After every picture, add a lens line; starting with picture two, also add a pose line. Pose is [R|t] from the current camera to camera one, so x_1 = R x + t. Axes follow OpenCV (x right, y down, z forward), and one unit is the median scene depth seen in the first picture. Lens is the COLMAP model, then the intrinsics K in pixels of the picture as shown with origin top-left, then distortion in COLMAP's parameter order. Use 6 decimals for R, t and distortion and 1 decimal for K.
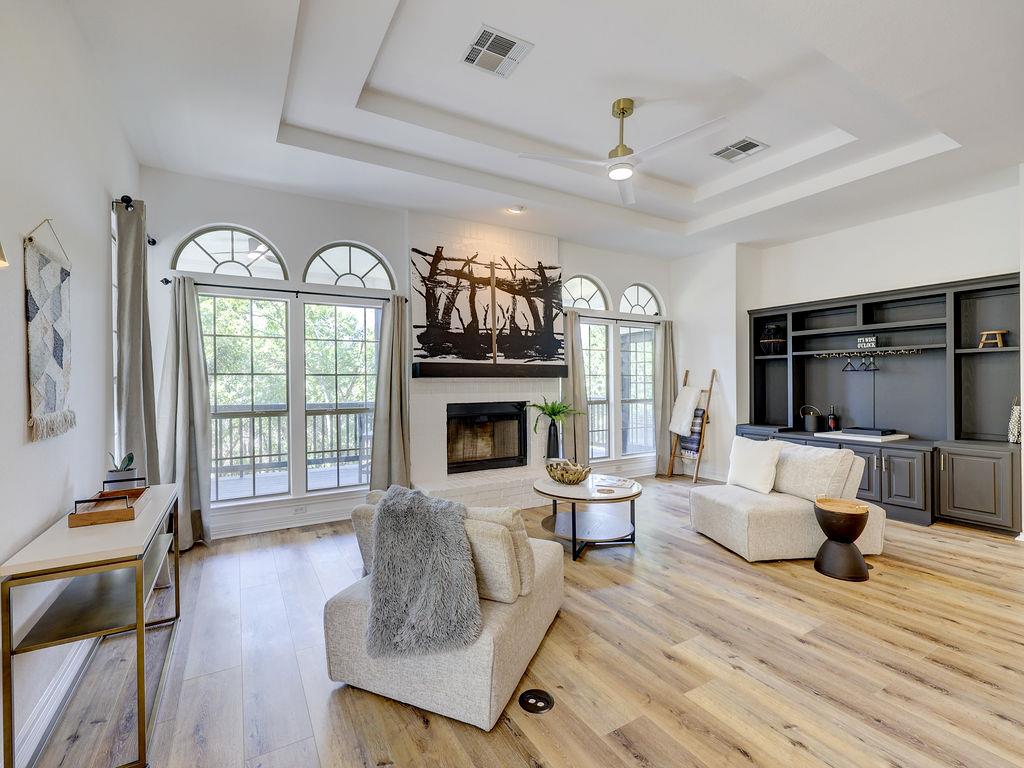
lens RADIAL K [[461.0, 0, 496.3], [0, 461.0, 381.1], [0, 0, 1]] dist [0.000468, -0.000181]
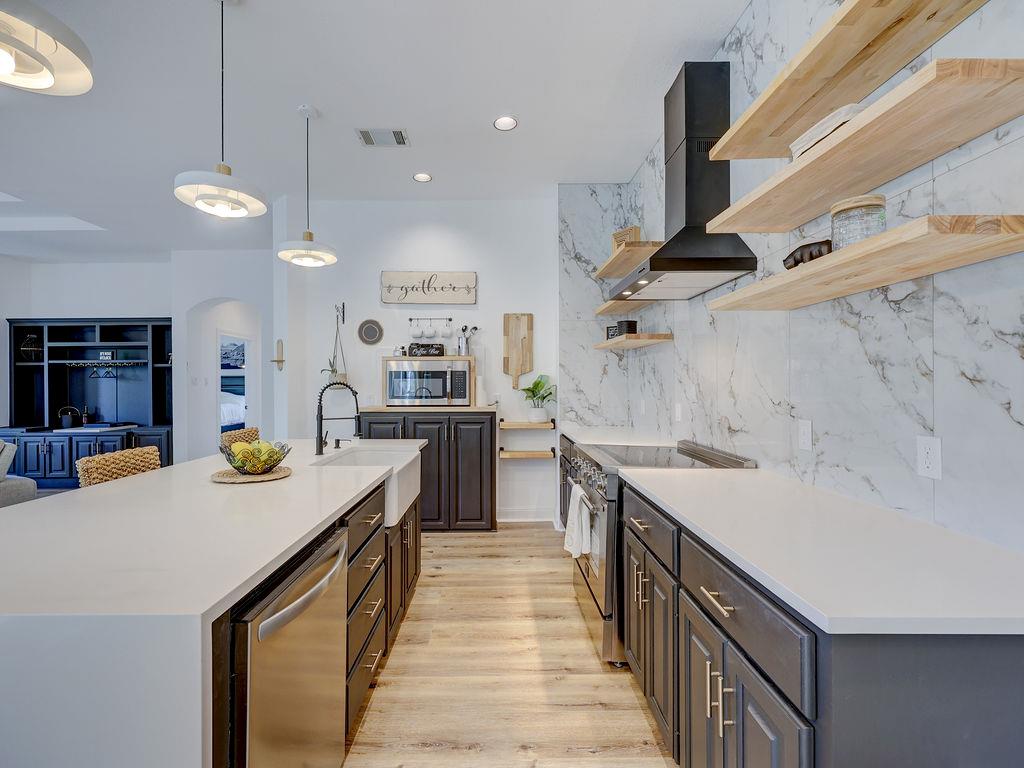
lens RADIAL K [[461.0, 0, 494.5], [0, 461.0, 380.9], [0, 0, 1]] dist [0.000468, -0.000181]
pose [[0.499625, 0.005407, 0.866225, 0.222952], [0.000858, 0.999977, -0.006736, -0.003884], [-0.866241, 0.004109, 0.499609, -0.563543]]
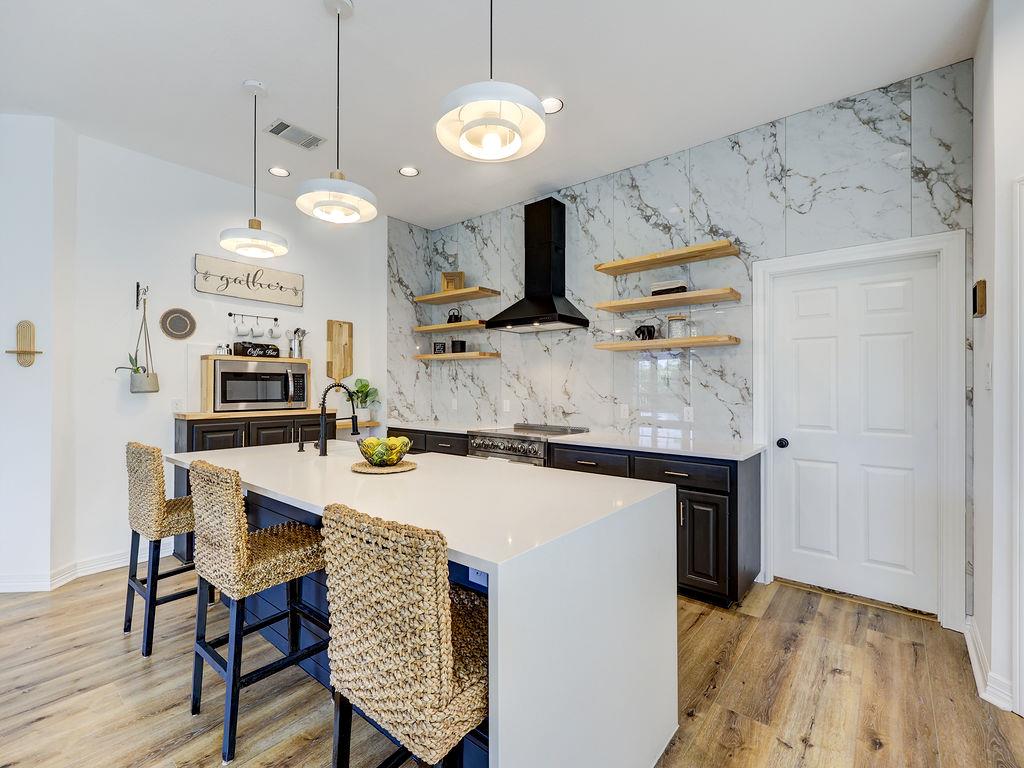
lens RADIAL K [[461.0, 0, 495.5], [0, 461.0, 380.0], [0, 0, 1]] dist [0.000468, -0.000181]
pose [[-0.335982, 0.015337, 0.941743, 0.019718], [-0.001077, 0.999861, -0.016668, -0.002777], [-0.941868, -0.006614, -0.335919, -0.155452]]
